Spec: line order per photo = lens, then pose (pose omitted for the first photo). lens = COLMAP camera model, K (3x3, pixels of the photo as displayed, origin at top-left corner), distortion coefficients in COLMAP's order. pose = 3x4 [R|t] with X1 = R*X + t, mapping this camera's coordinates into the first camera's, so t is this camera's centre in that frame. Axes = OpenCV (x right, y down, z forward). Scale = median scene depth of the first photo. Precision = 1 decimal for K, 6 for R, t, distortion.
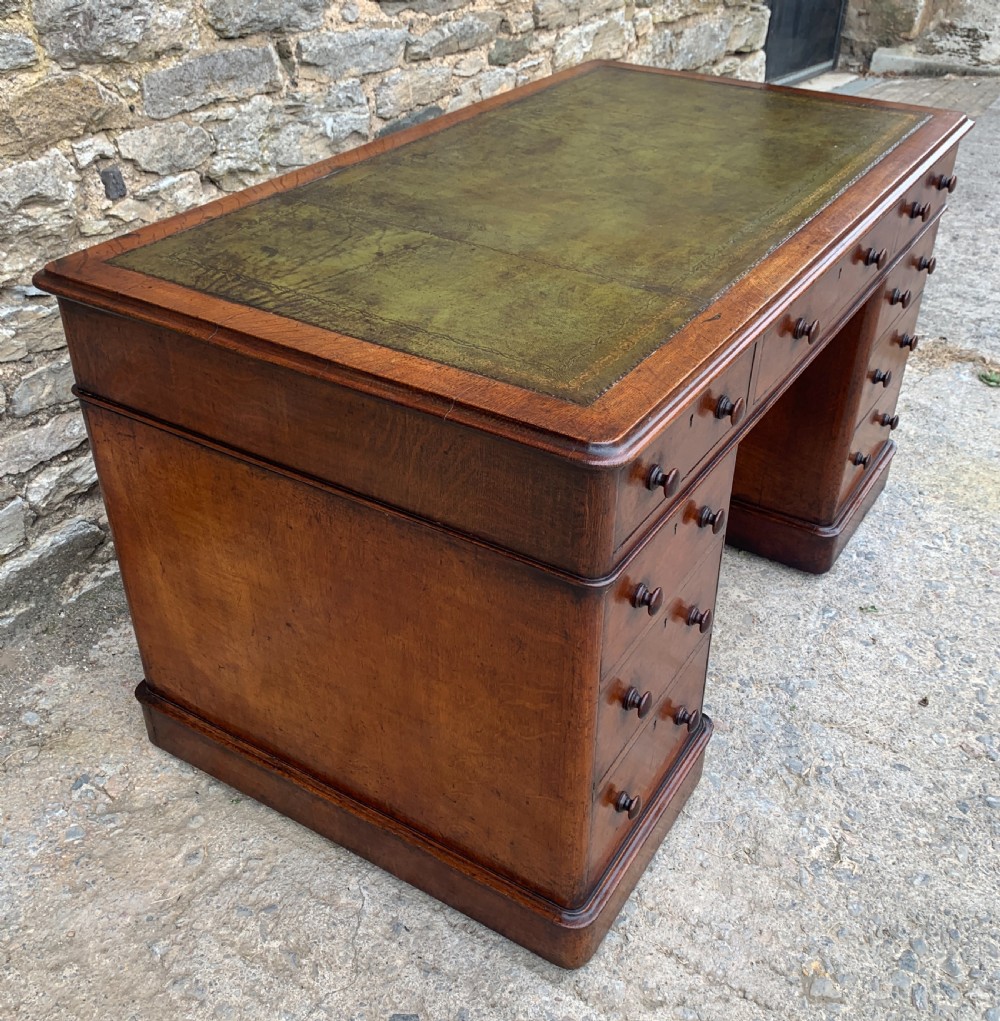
lens RADIAL K [[1097.4, 0, 498.4], [0, 1097.4, 490.3], [0, 0, 1]] dist [0.005543, 0.000000]
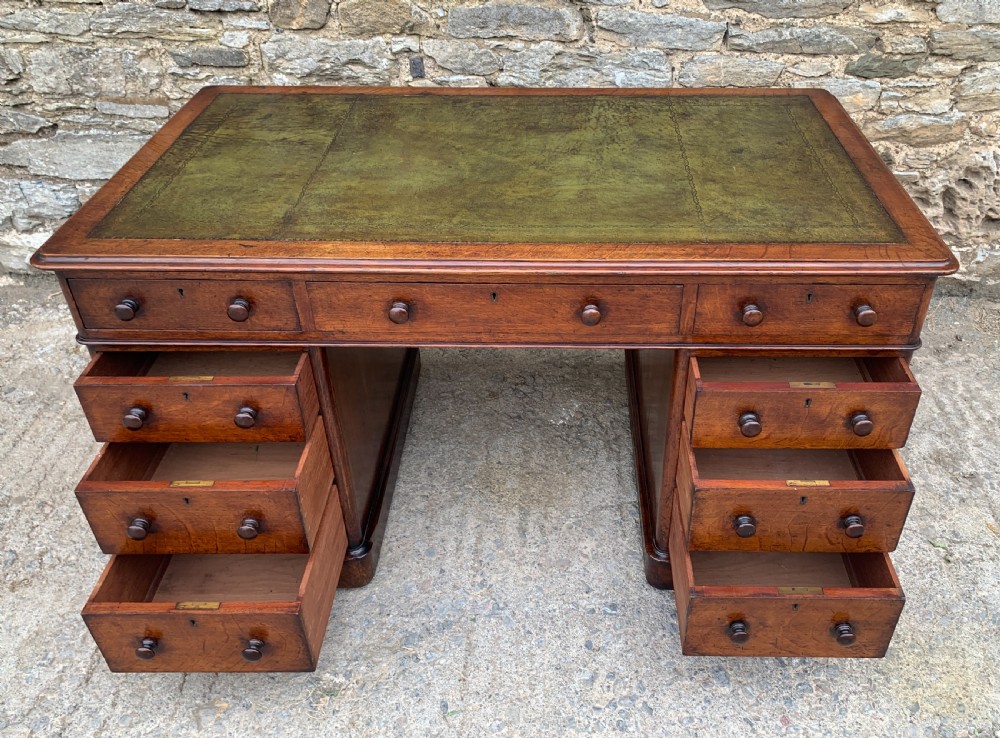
lens RADIAL K [[840.1, 0, 552.2], [0, 840.1, 339.3], [0, 0, 1]] dist [0.012497, 0.001036]
pose [[0.526479, 0.486479, -0.697250, 0.776906], [-0.459737, 0.852768, 0.247847, -0.320997], [0.715165, 0.190066, 0.672617, 0.365111]]
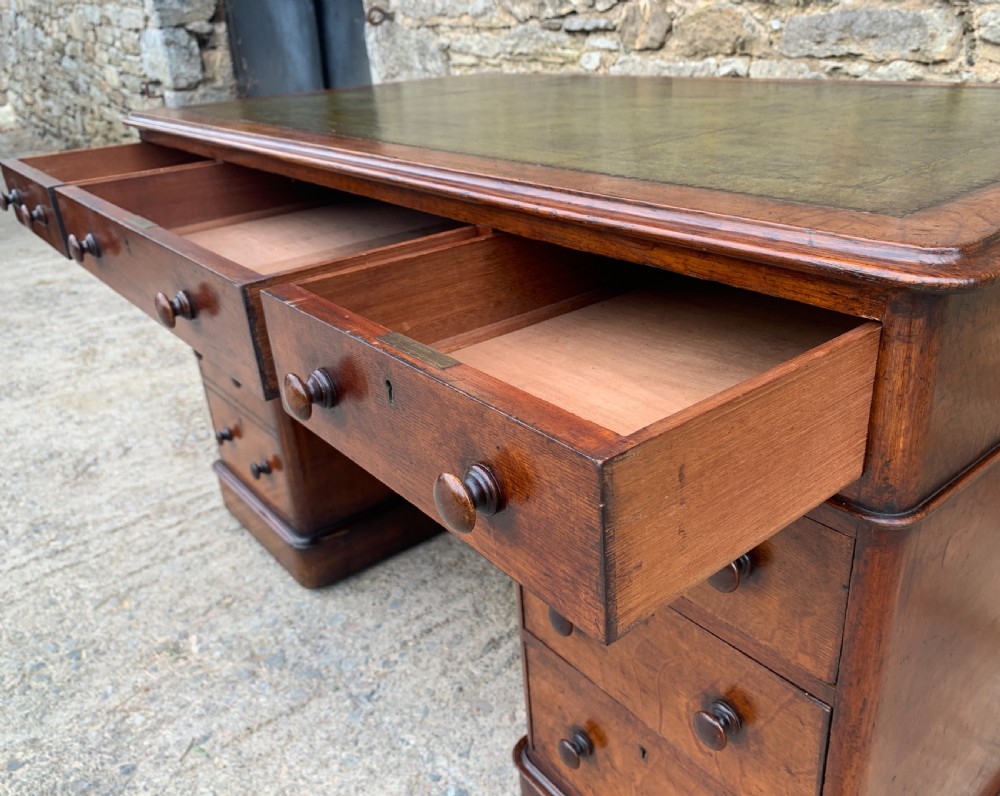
lens RADIAL K [[818.5, 0, 530.3], [0, 818.5, 399.7], [0, 0, 1]] dist [-0.005850, 0.011377]
pose [[-0.312314, 0.410900, -0.856517, 0.674420], [-0.474214, 0.713814, 0.515355, -0.385156], [0.823153, 0.567125, -0.028080, 0.975236]]
